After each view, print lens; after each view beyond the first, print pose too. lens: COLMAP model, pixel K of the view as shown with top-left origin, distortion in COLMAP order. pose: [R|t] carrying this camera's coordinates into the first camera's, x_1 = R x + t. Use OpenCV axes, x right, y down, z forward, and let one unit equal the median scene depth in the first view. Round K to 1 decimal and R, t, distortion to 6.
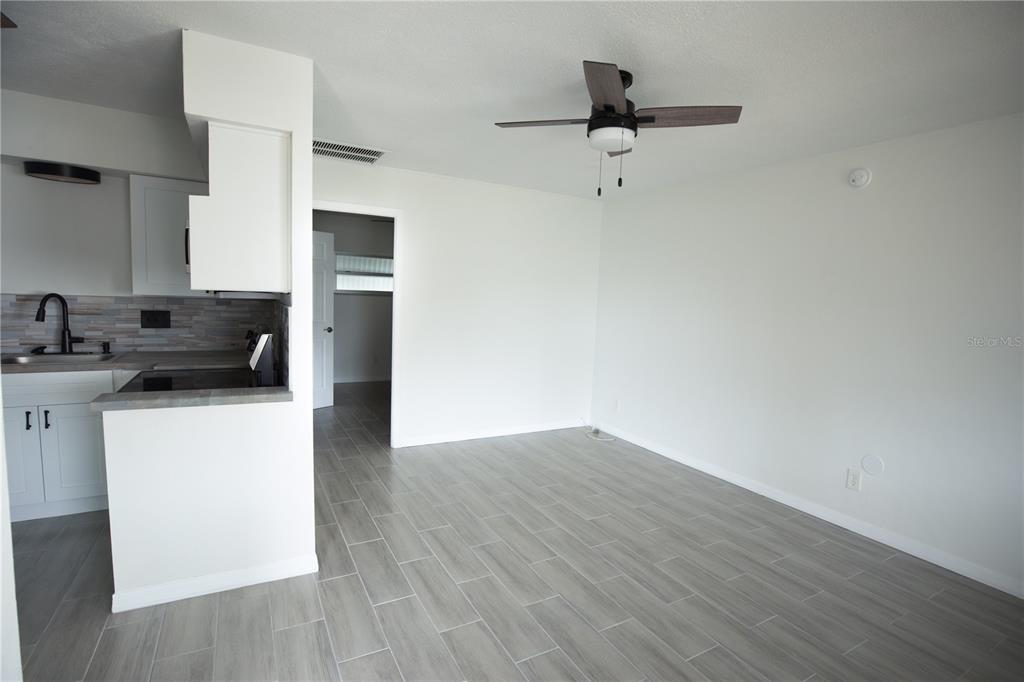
lens RADIAL K [[496.6, 0, 512.0], [0, 496.6, 341.0], [0, 0, 1]] dist [0.001315, 0.000562]
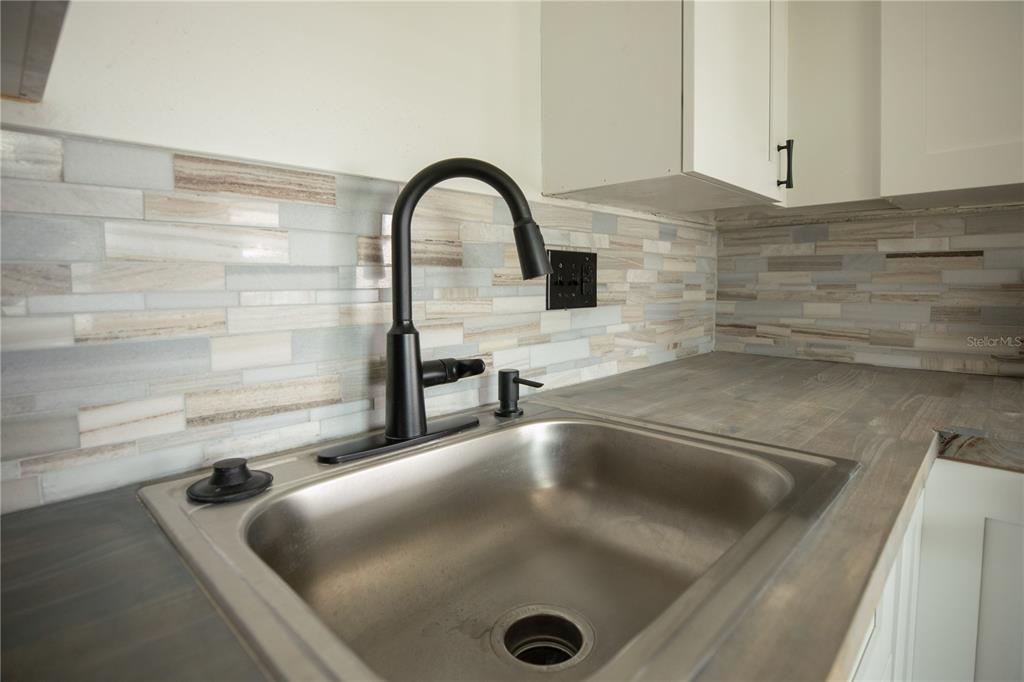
lens RADIAL K [[496.6, 0, 512.0], [0, 496.6, 341.0], [0, 0, 1]] dist [0.001315, 0.000562]
pose [[0.951289, -0.080396, 0.297633, -0.832718], [0.073216, 0.996694, 0.035212, -0.019447], [-0.299480, -0.011705, 0.954031, 0.708300]]
